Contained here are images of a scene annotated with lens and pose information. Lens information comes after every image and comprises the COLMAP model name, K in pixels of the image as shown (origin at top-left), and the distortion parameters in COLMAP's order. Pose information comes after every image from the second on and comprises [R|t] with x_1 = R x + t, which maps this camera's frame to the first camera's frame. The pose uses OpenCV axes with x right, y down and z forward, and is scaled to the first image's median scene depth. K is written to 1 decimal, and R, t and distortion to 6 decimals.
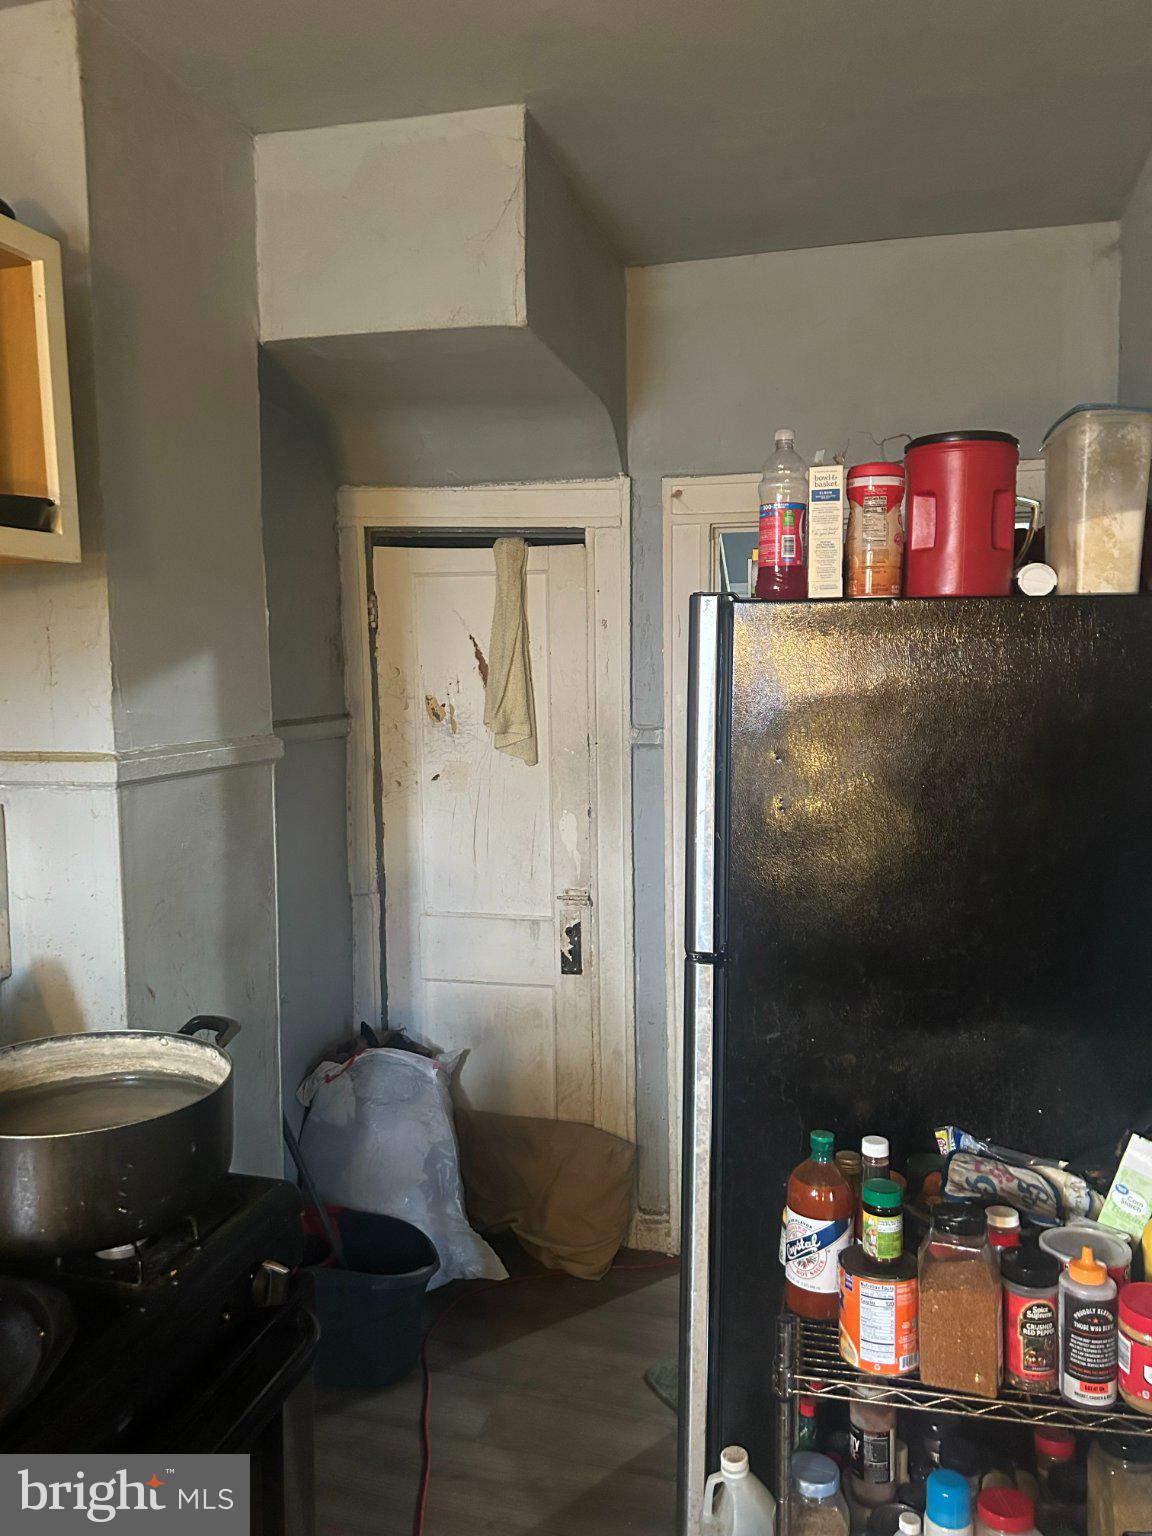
lens RADIAL K [[1145.1, 0, 586.3], [0, 1145.1, 766.1], [0, 0, 1]] dist [0.026860, -0.030361]
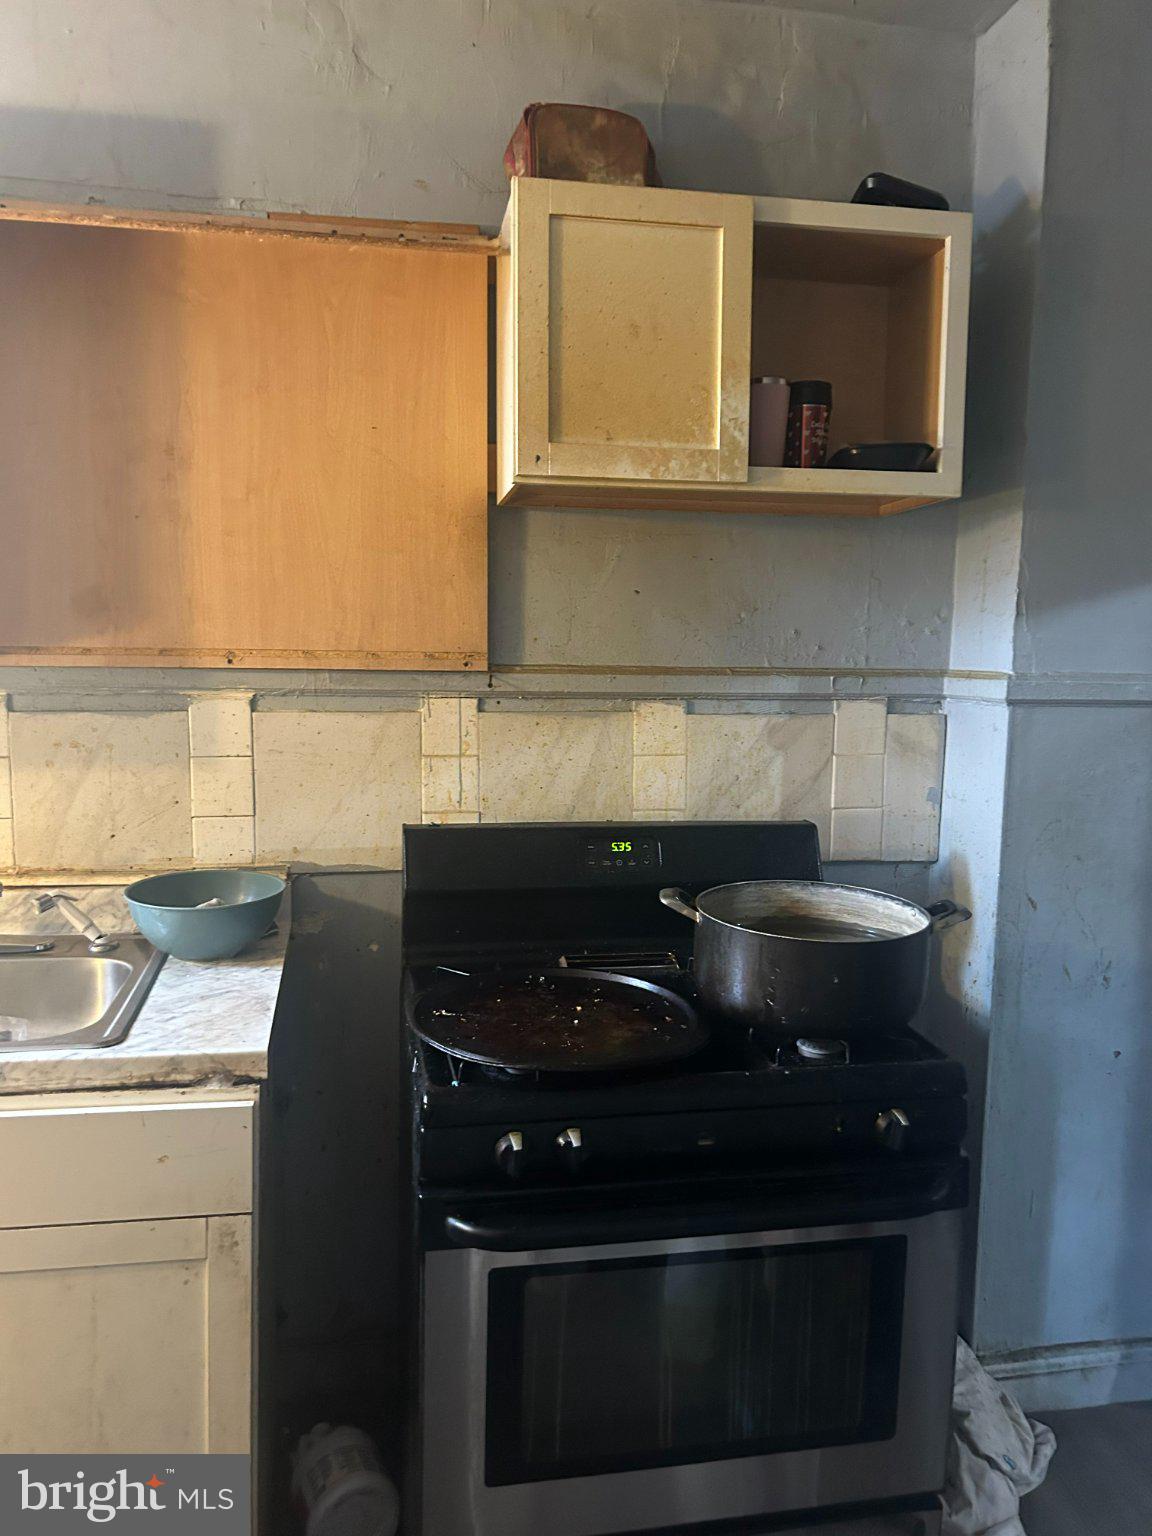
lens RADIAL K [[1145.1, 0, 586.3], [0, 1145.1, 766.1], [0, 0, 1]] dist [0.026860, -0.030361]
pose [[0.442349, 0.118017, -0.889044, 0.396873], [-0.103738, 0.991383, 0.079987, 0.031441], [0.890823, 0.056846, 0.450780, 0.155840]]
